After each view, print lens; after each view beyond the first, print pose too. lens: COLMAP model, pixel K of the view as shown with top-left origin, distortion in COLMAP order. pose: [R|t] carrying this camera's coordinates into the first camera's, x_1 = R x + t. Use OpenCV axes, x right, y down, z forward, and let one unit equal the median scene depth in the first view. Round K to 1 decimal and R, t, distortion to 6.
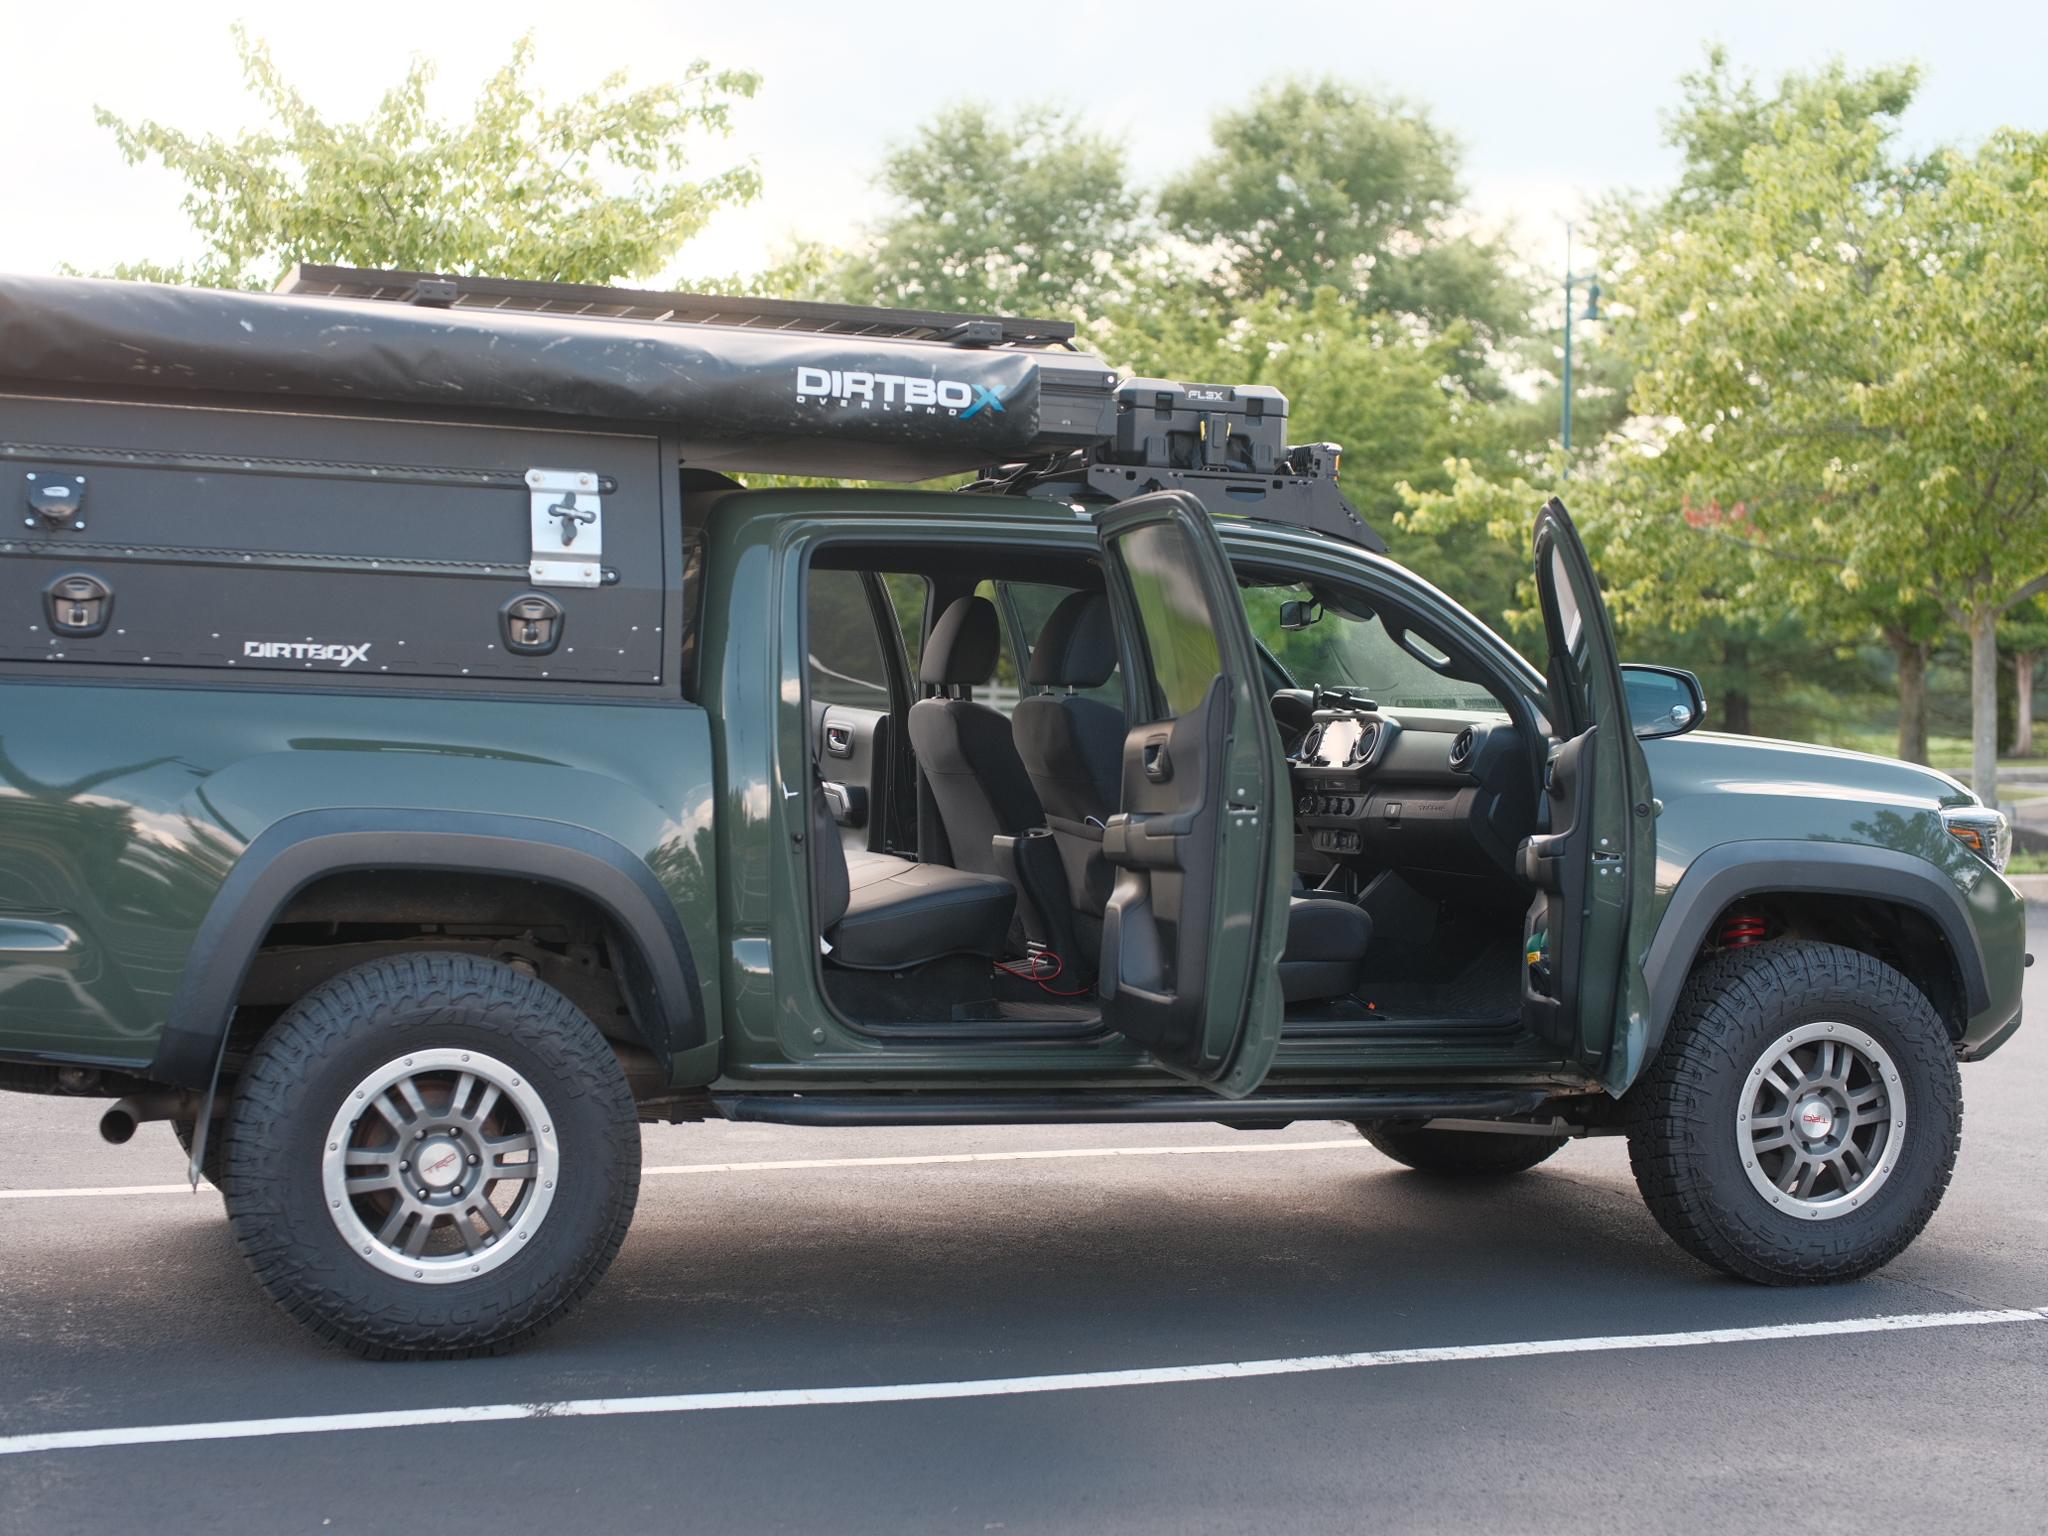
lens RADIAL K [[3053.9, 0, 1026.7], [0, 3053.9, 761.4], [0, 0, 1]] dist [-0.066645, 0.144854]
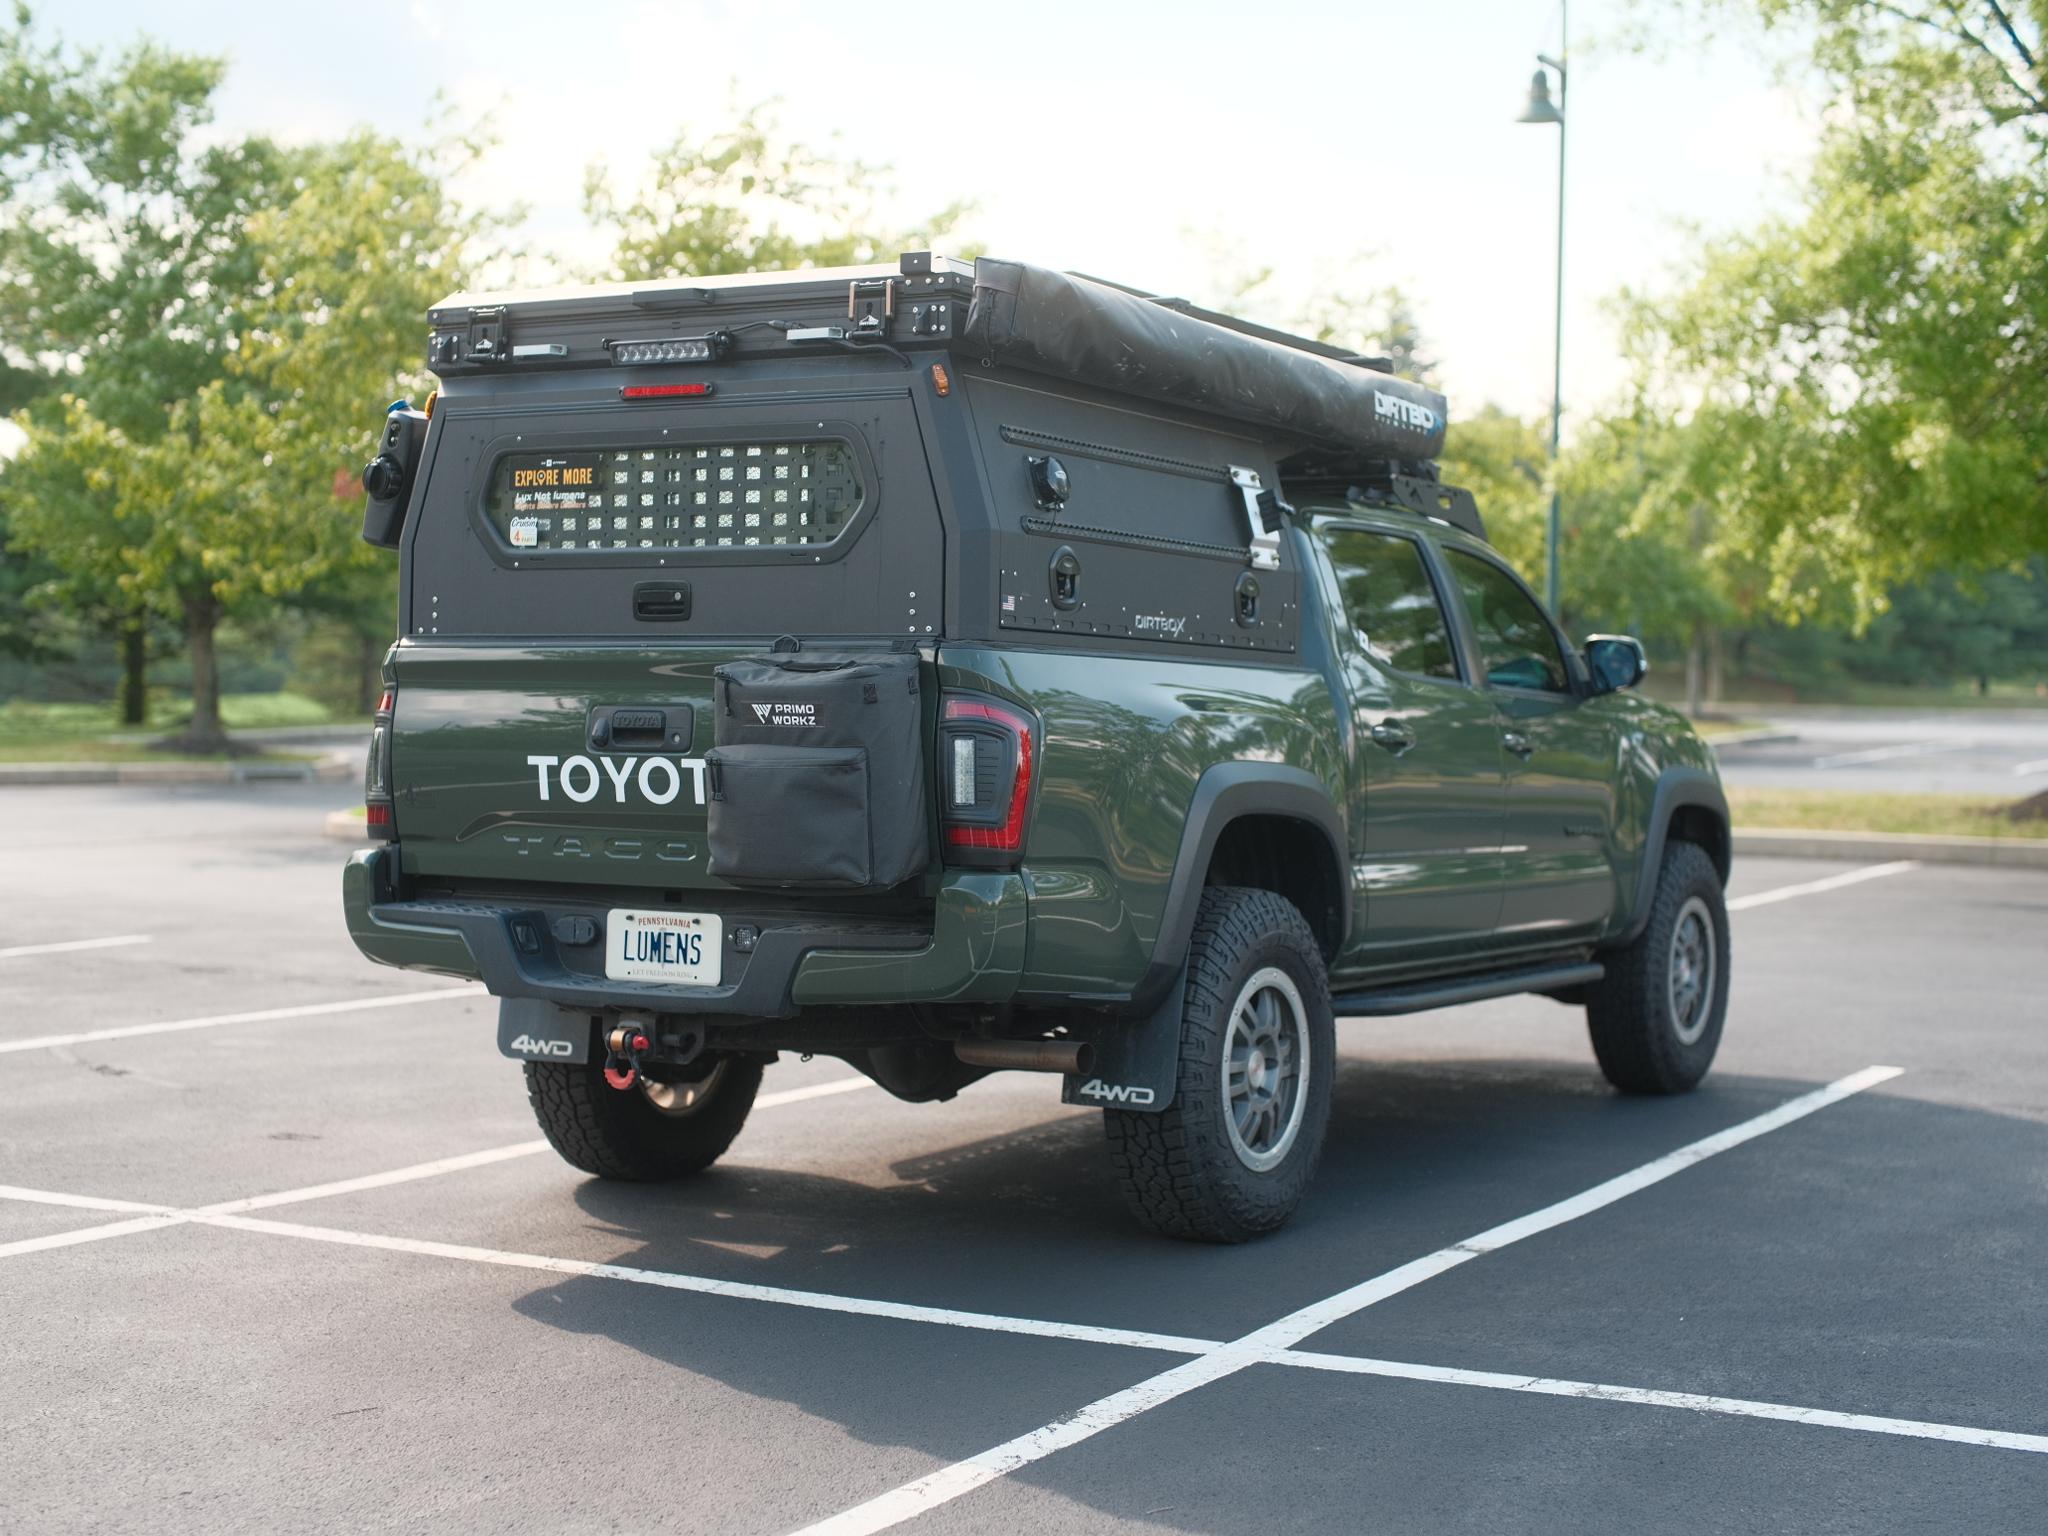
lens RADIAL K [[3053.9, 0, 1026.7], [0, 3053.9, 761.4], [0, 0, 1]] dist [-0.066645, 0.144854]
pose [[0.762699, -0.024117, 0.646304, -0.958564], [0.016370, 0.999704, 0.017987, -0.006184], [-0.646546, -0.003139, 0.762868, 0.165821]]
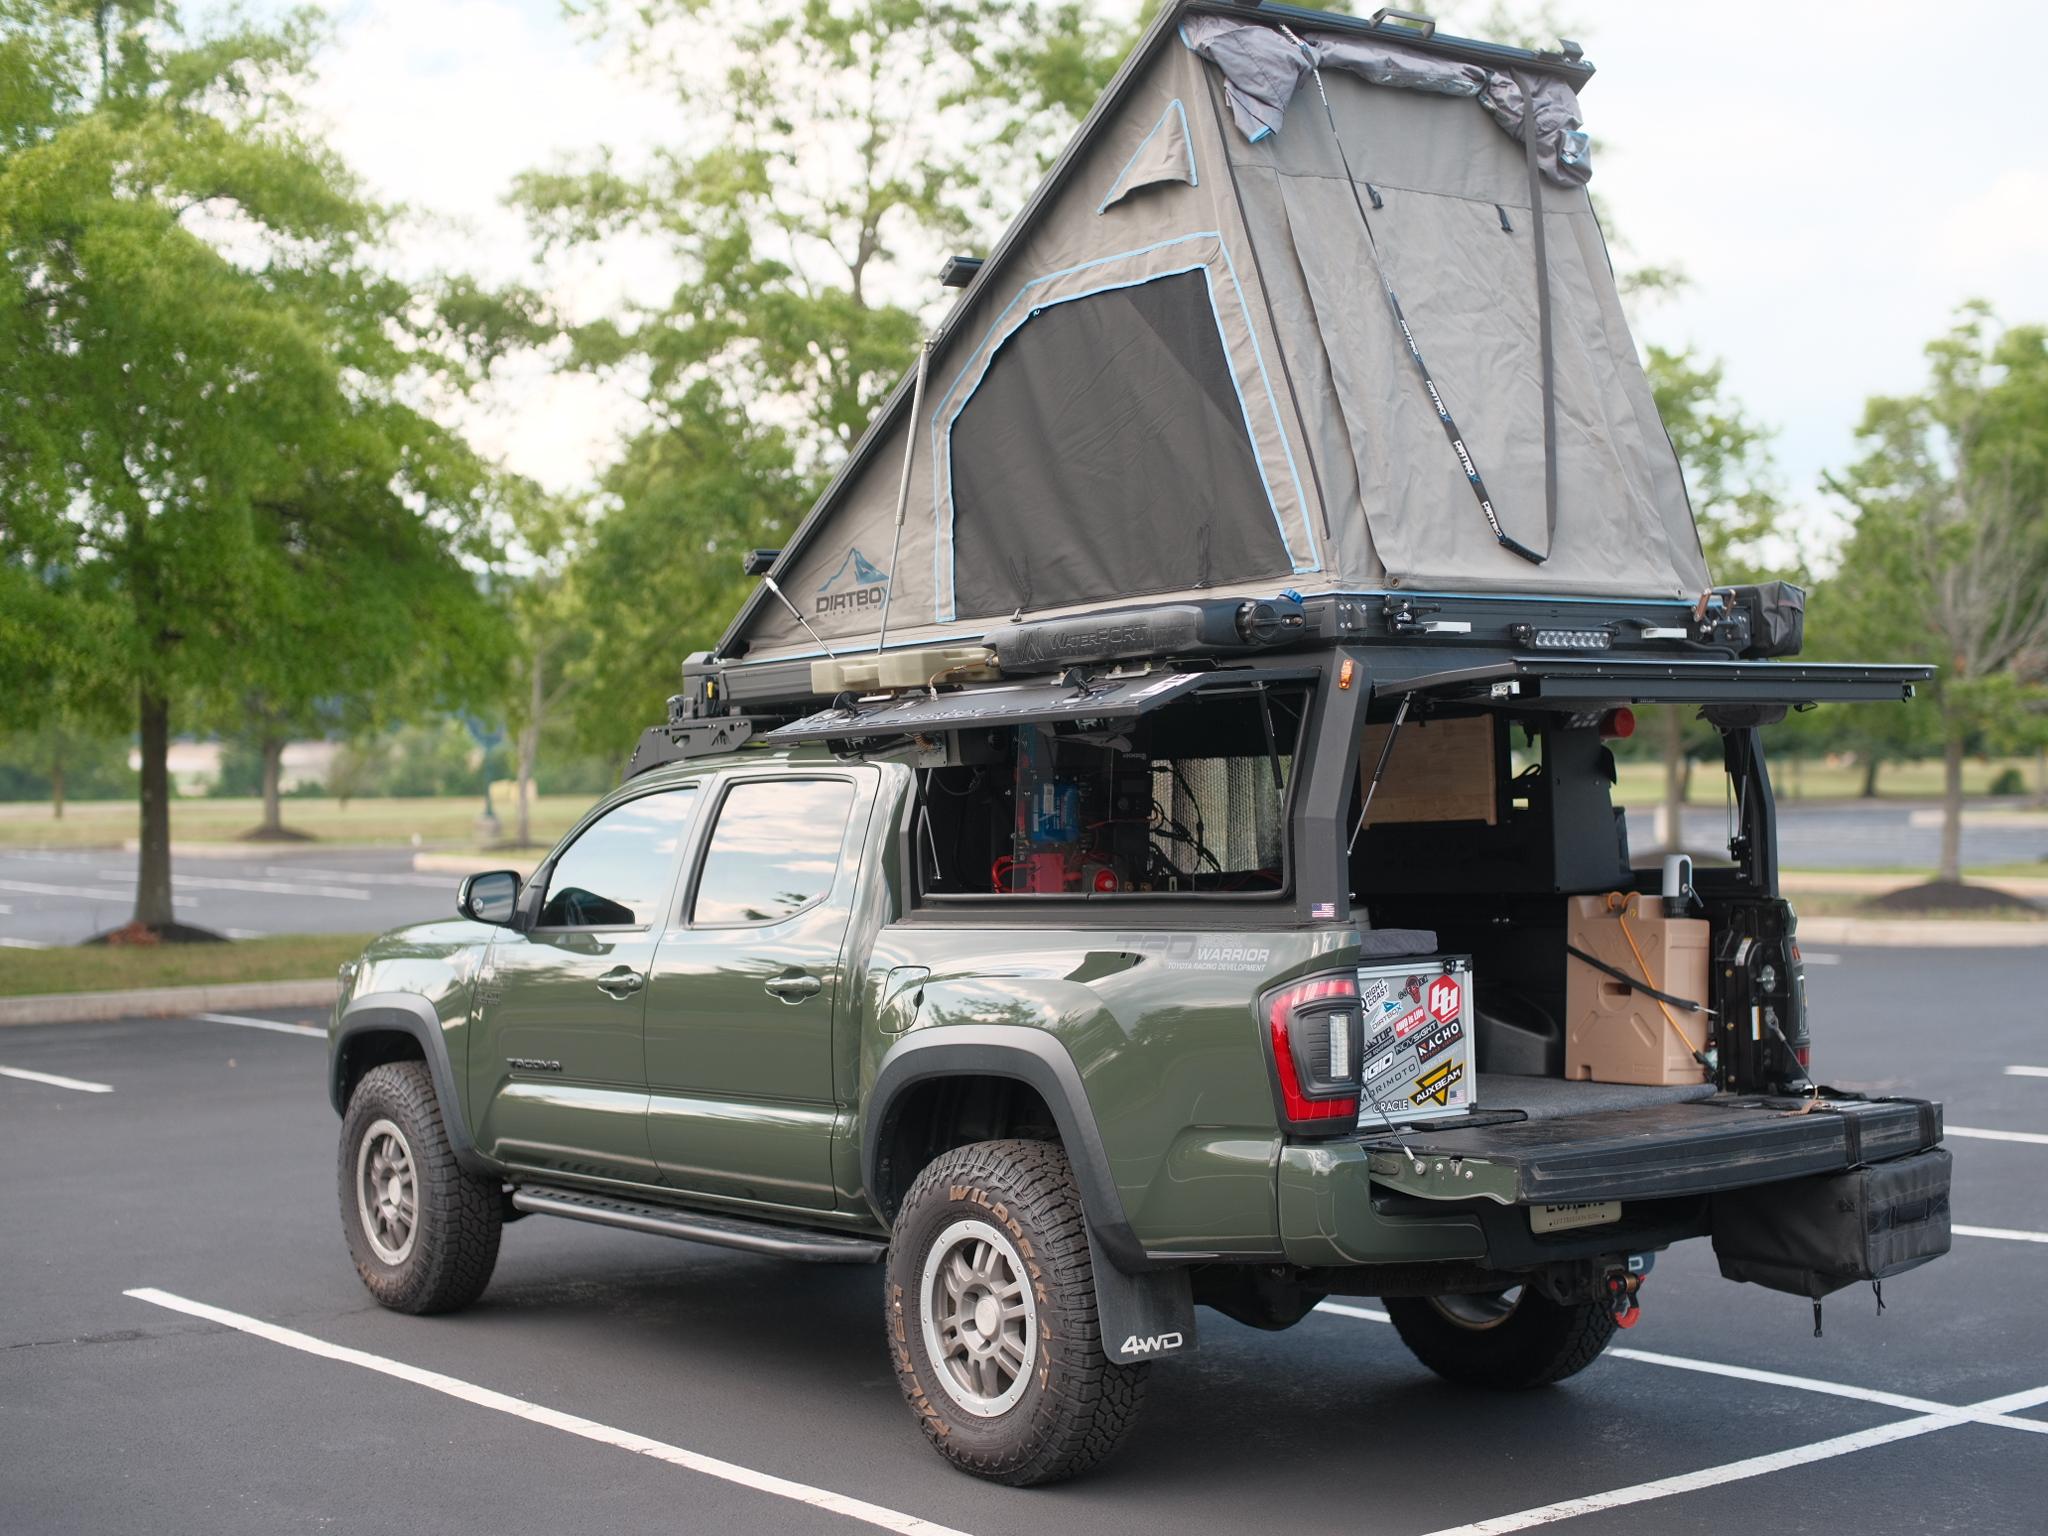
lens RADIAL K [[3046.5, 0, 1032.1], [0, 3046.5, 766.2], [0, 0, 1]] dist [-0.081602, 0.212465]
pose [[-0.298744, -0.005104, 0.954320, -1.377607], [0.033268, 0.999322, 0.015759, -0.105045], [-0.953753, 0.036456, -0.298371, 1.540427]]
